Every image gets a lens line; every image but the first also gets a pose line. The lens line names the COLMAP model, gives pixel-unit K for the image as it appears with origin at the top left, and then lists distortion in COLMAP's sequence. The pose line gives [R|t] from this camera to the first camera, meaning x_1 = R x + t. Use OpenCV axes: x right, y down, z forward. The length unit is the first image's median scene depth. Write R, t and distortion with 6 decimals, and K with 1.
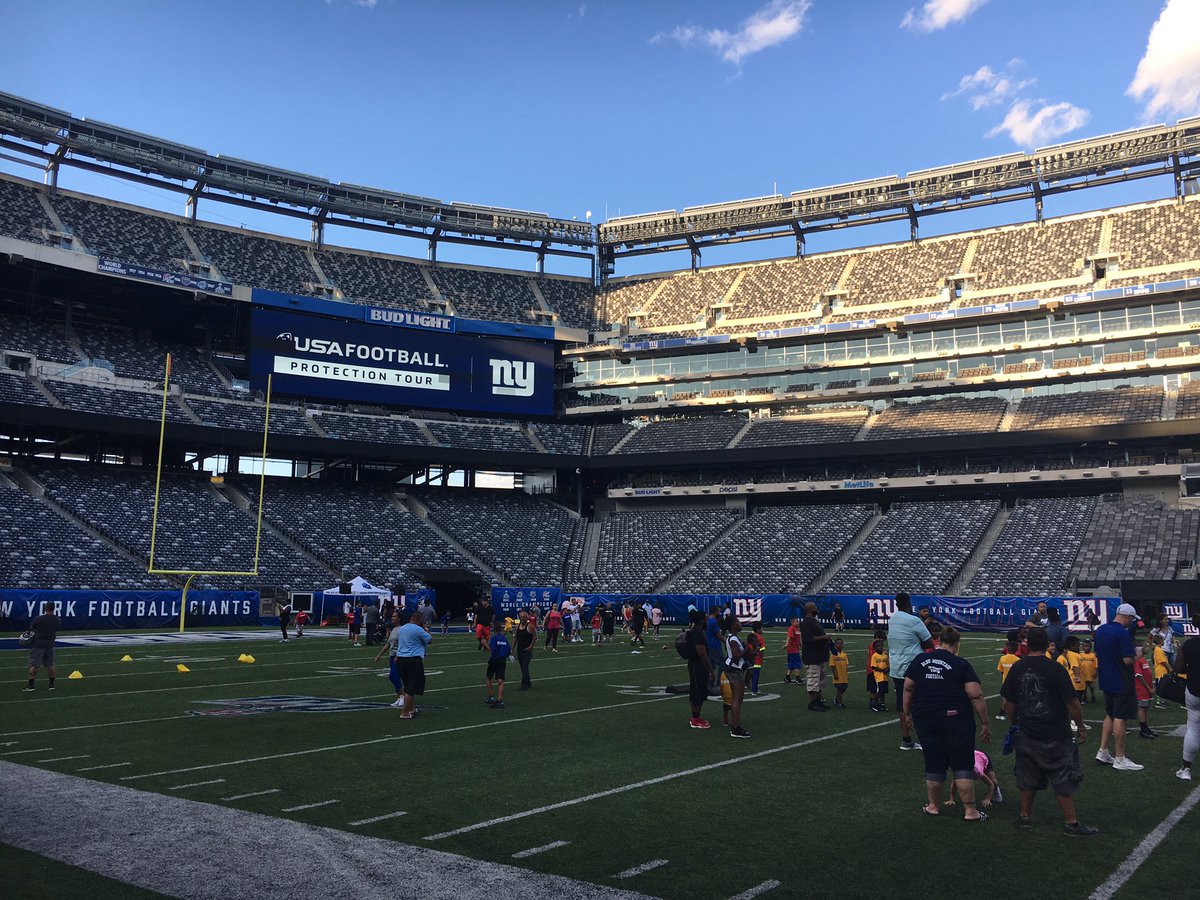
lens RADIAL K [[1029.9, 0, 600.0], [0, 1029.9, 450.0], [0, 0, 1]] dist [0.010145, 0.003322]
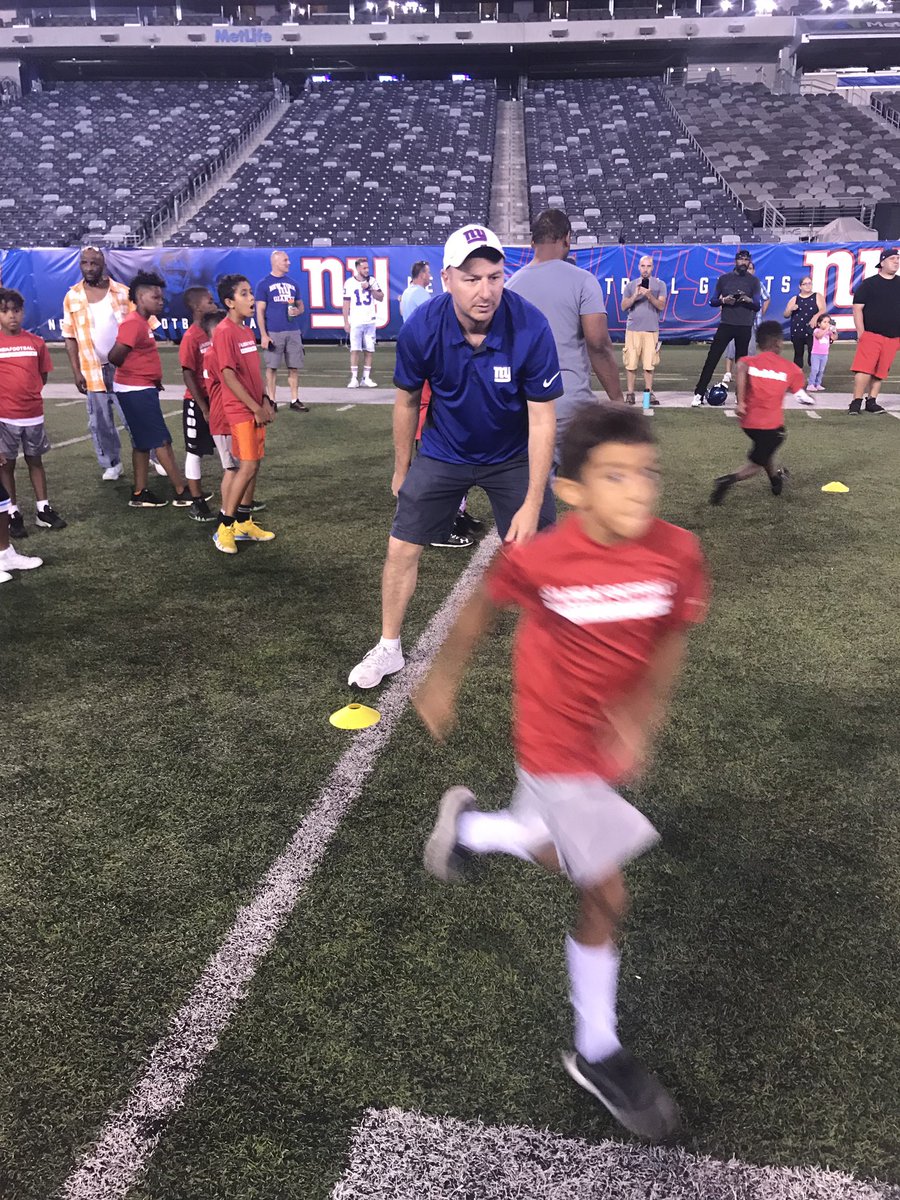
lens RADIAL K [[1029.9, 0, 450.0], [0, 1029.9, 600.0], [0, 0, 1]] dist [0.010145, 0.003322]
pose [[0.901916, -0.143924, 0.407227, 0.107438], [-0.045114, 0.906297, 0.420226, 0.075571], [-0.429549, -0.397380, 0.810911, 0.486752]]
